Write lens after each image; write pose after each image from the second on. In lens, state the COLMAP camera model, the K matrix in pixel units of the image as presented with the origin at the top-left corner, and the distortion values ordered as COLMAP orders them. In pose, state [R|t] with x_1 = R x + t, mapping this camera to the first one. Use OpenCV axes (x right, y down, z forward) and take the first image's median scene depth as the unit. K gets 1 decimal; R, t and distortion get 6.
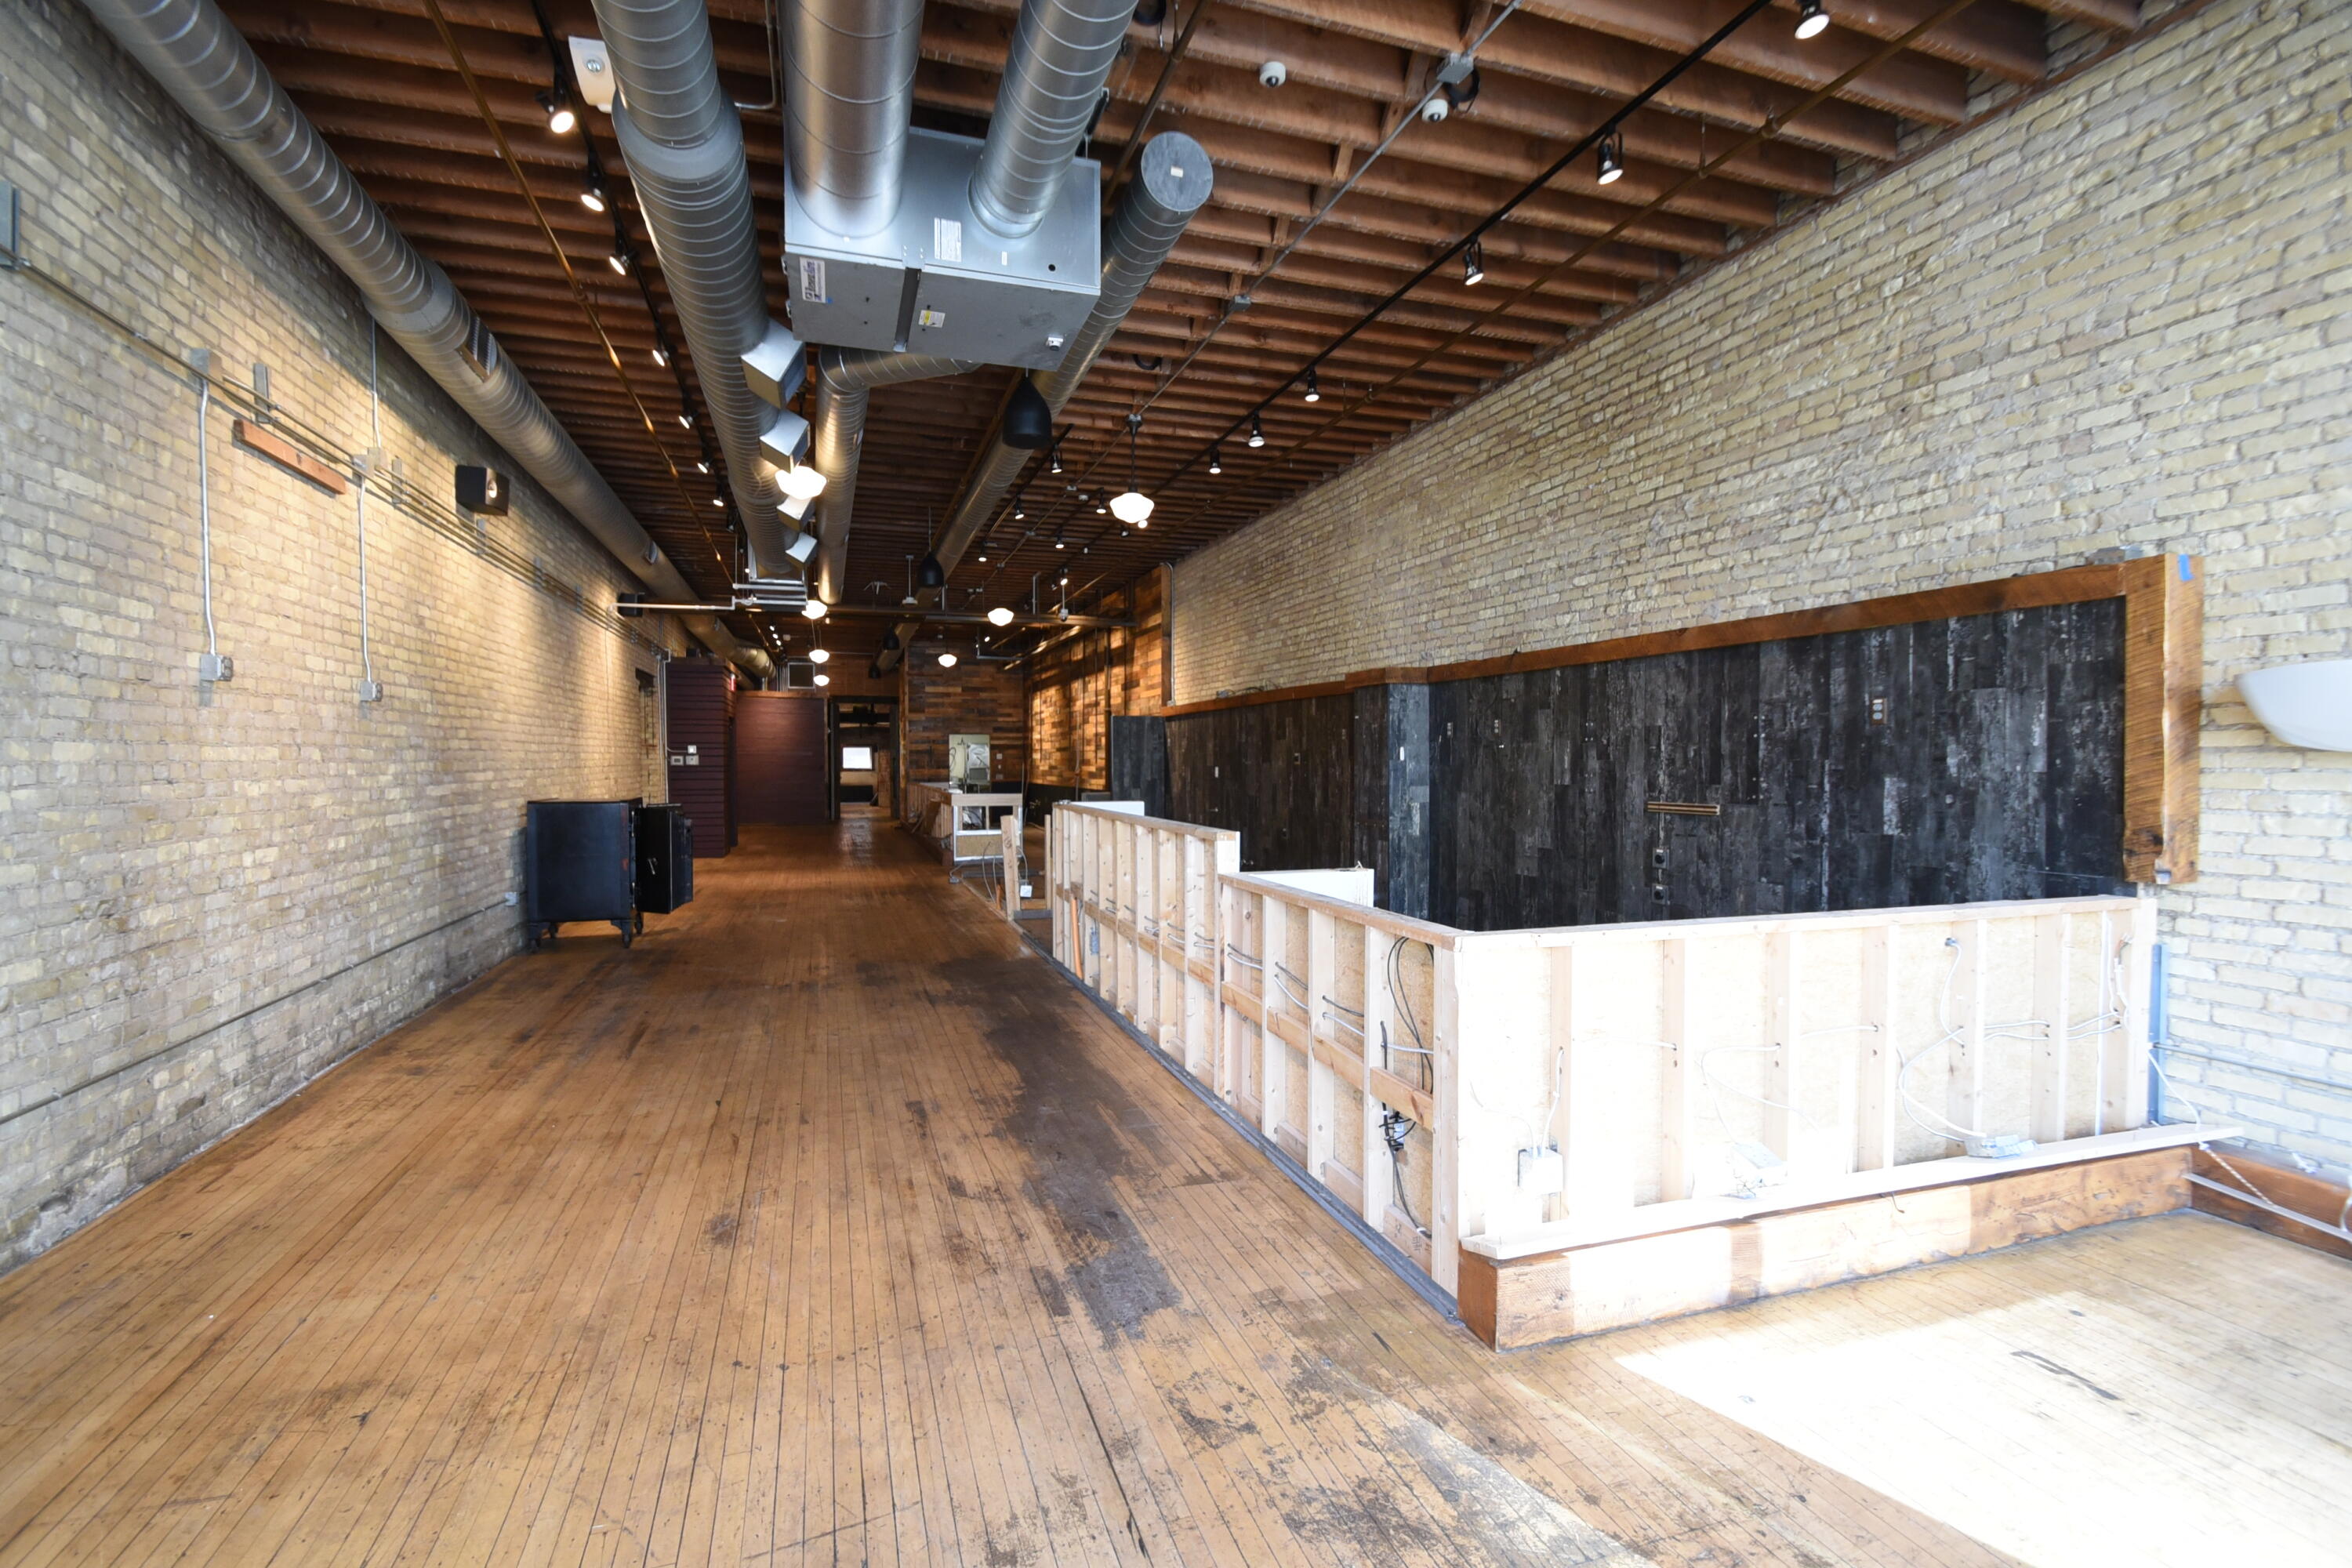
lens RADIAL K [[1035.6, 0, 1155.8], [0, 1035.6, 781.3], [0, 0, 1]] dist [0.010734, -0.014370]
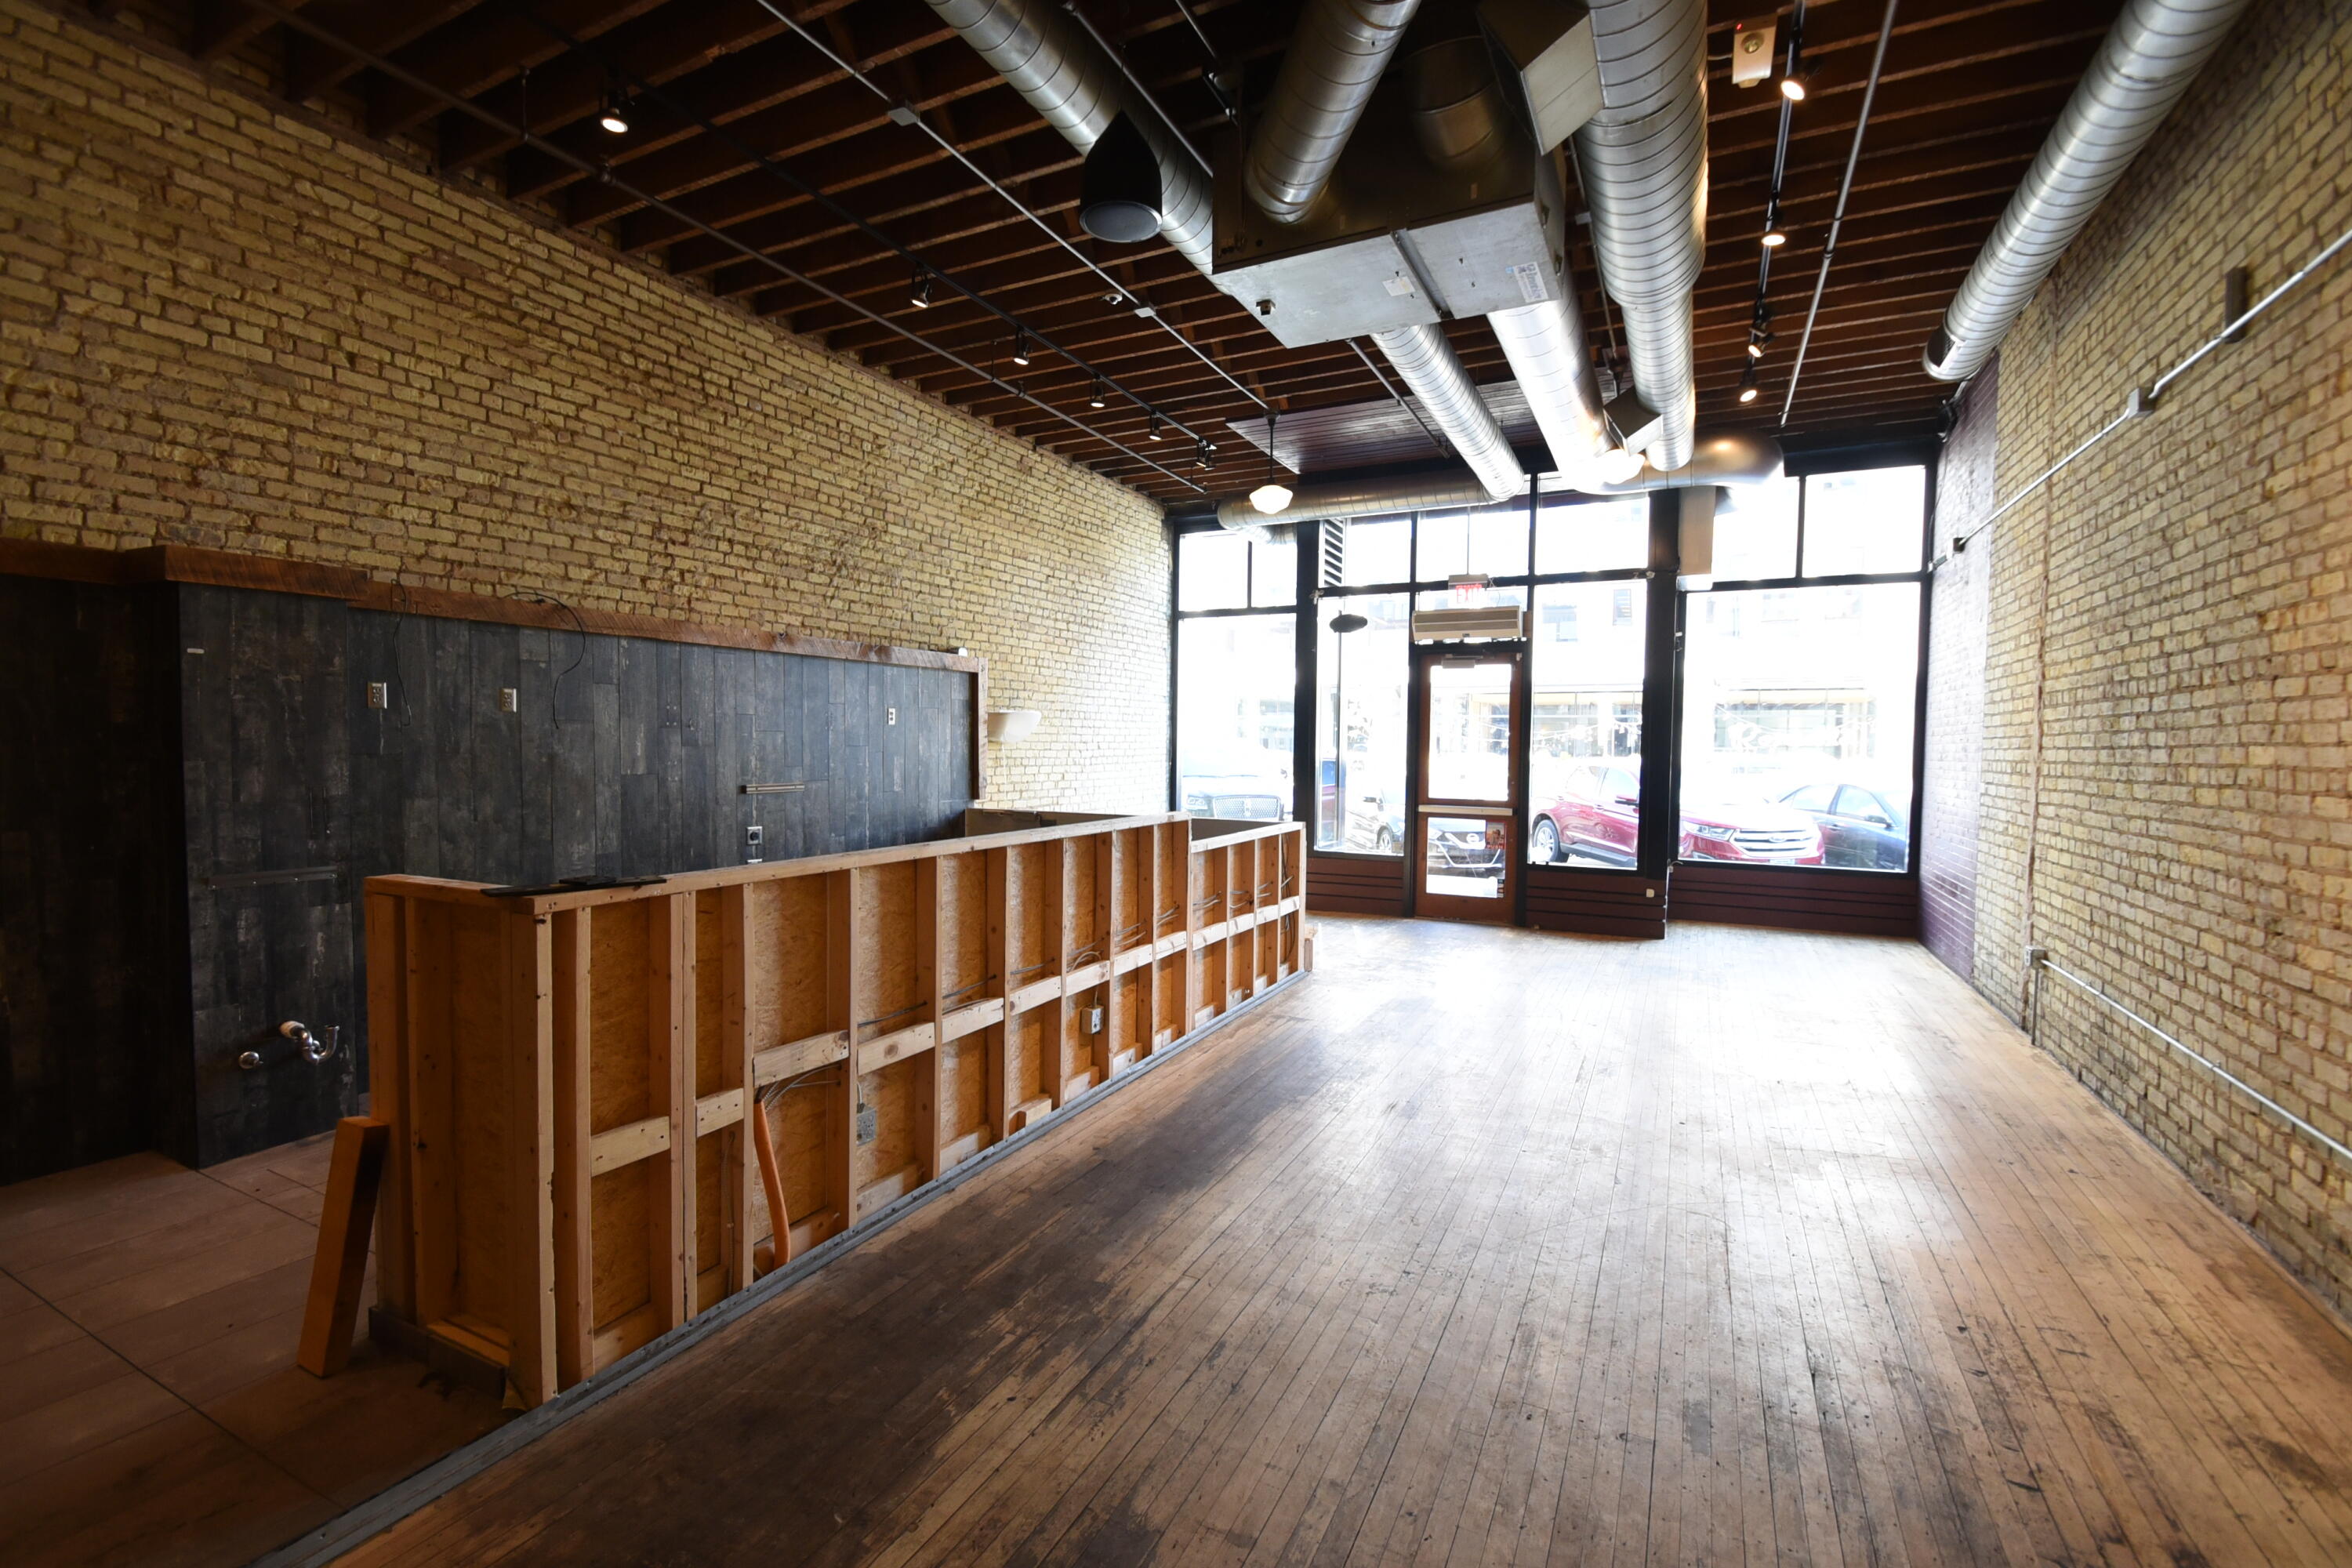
lens RADIAL K [[1035.6, 0, 1162.3], [0, 1035.6, 781.0], [0, 0, 1]] dist [0.010734, -0.014370]
pose [[-0.708457, -0.031630, 0.705045, -0.560973], [0.006073, 0.998685, 0.050906, -0.035019], [-0.705728, 0.040347, -0.707333, 1.387692]]
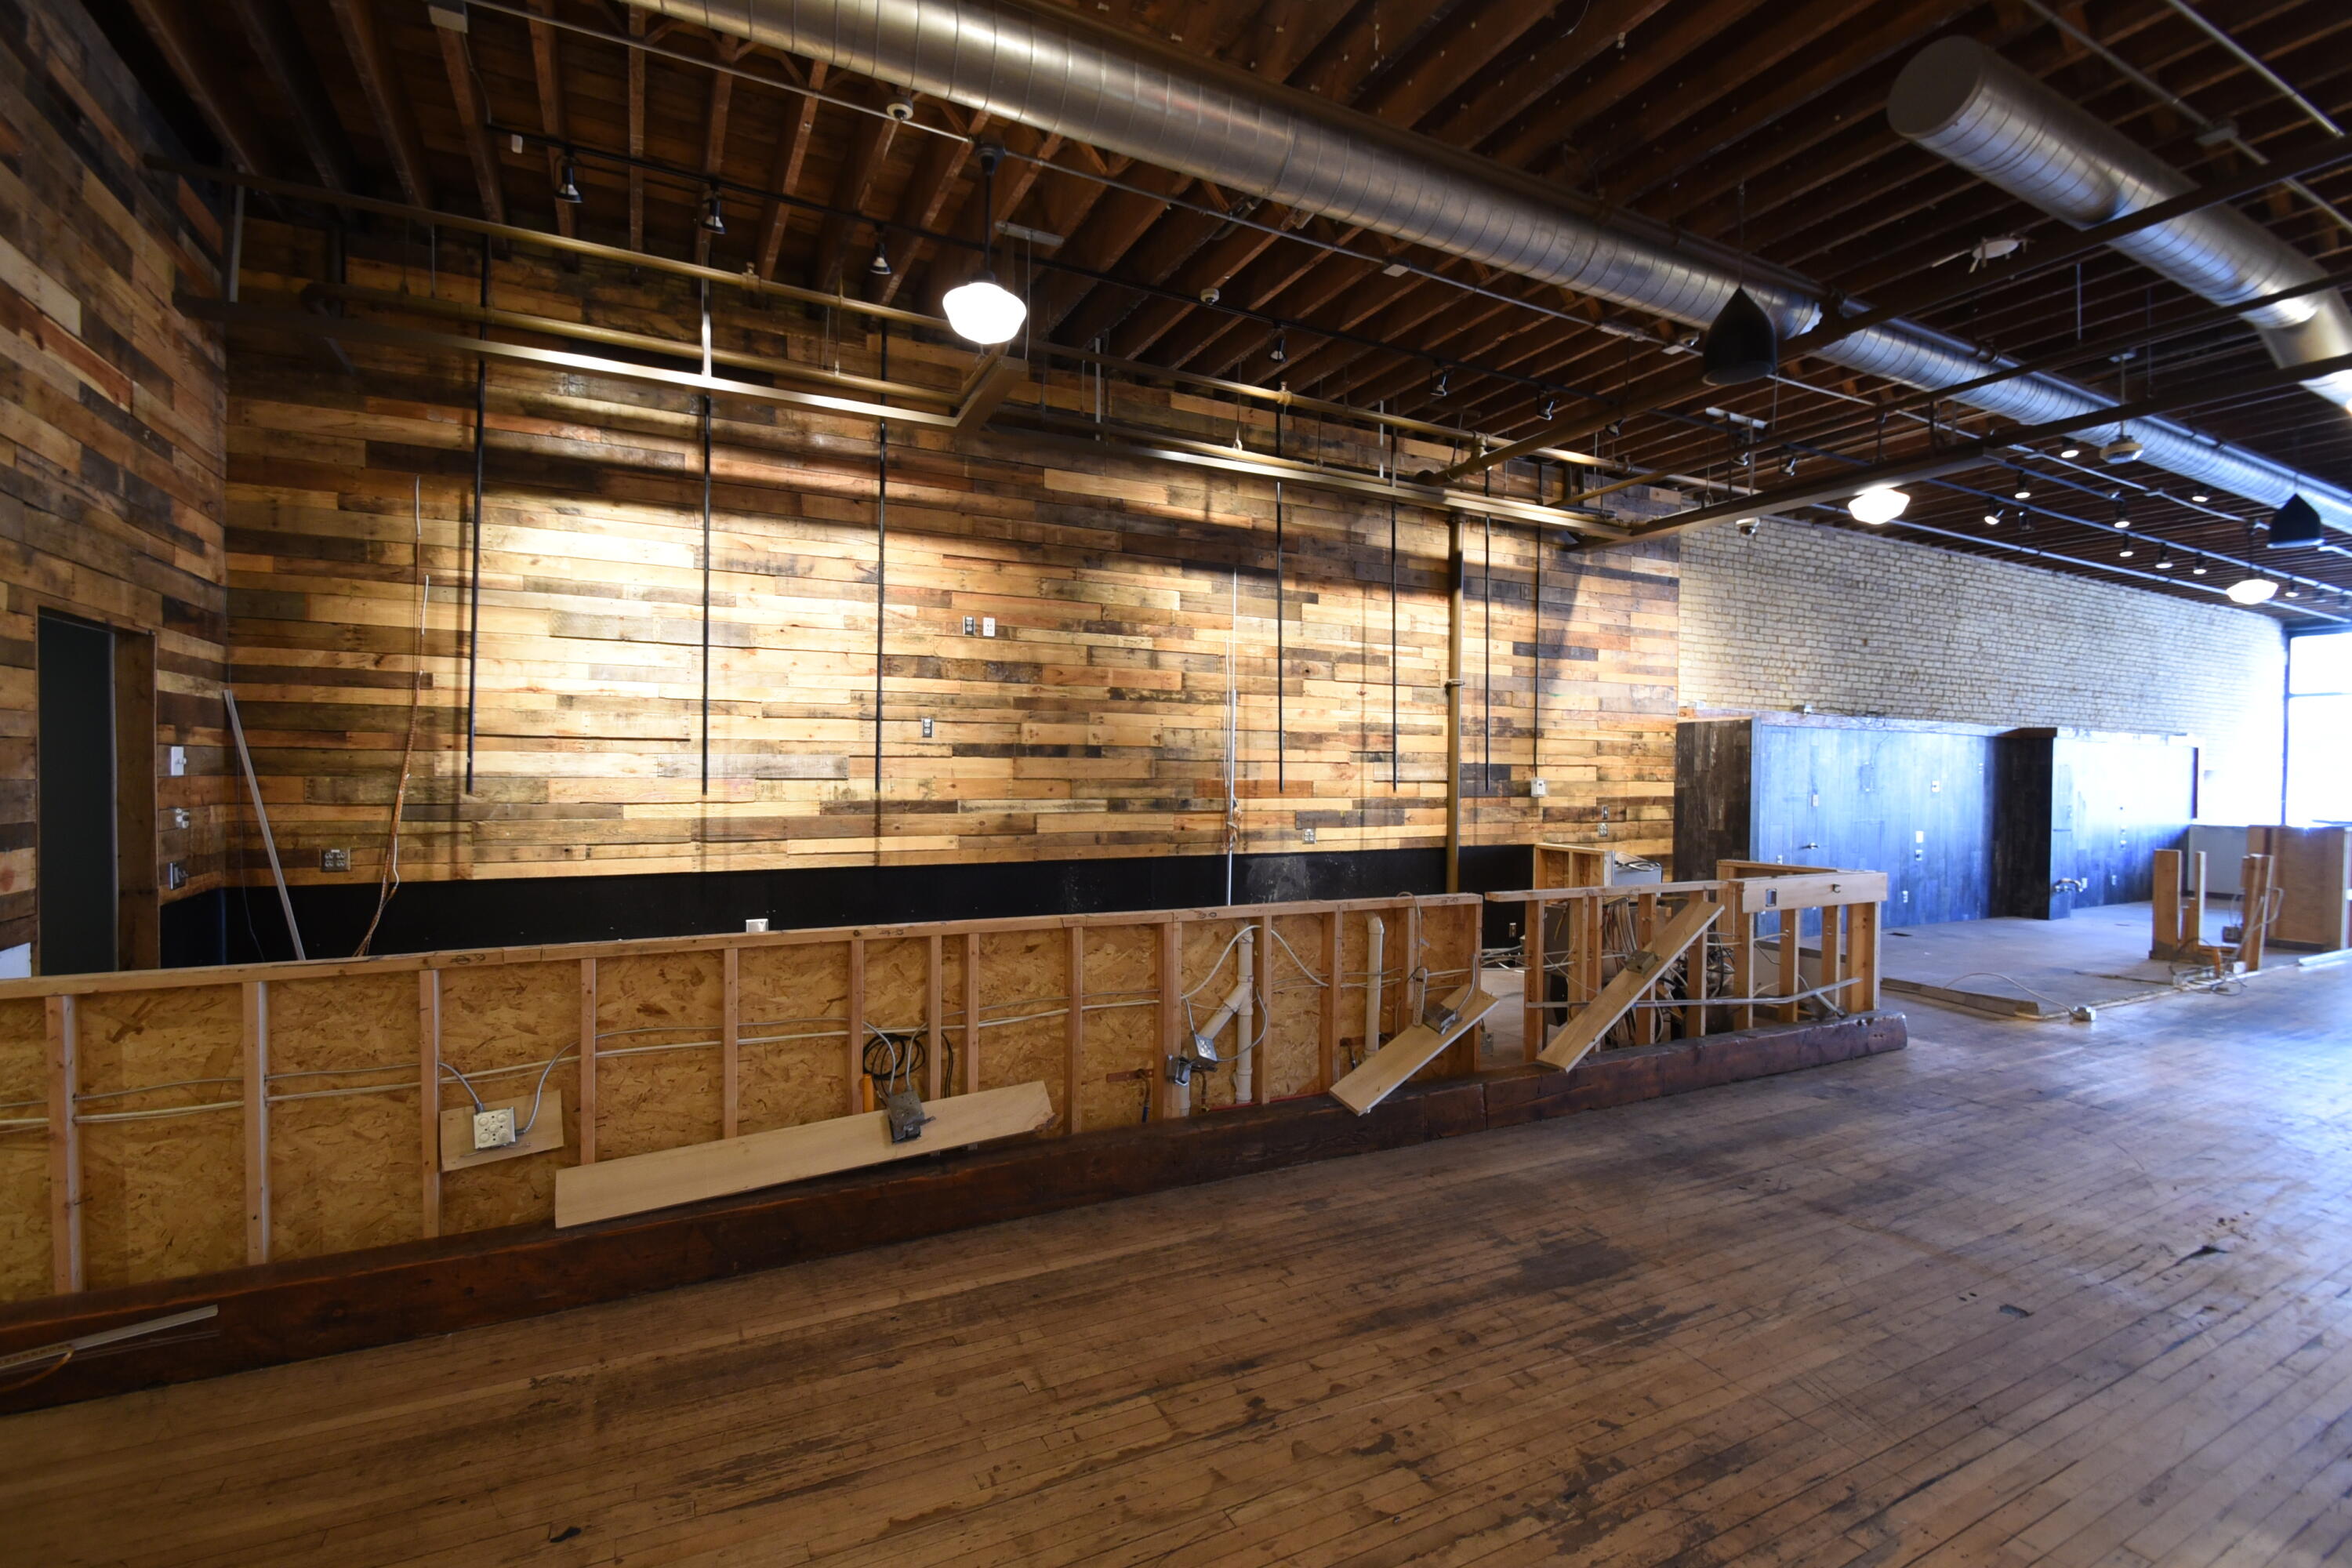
lens RADIAL K [[1035.6, 0, 1183.2], [0, 1035.6, 786.1], [0, 0, 1]] dist [0.010734, -0.014370]
pose [[-0.172820, -0.016833, 0.984810, -1.403298], [0.009817, 0.999775, 0.018812, -0.087935], [-0.984905, 0.012919, -0.172615, 3.390306]]
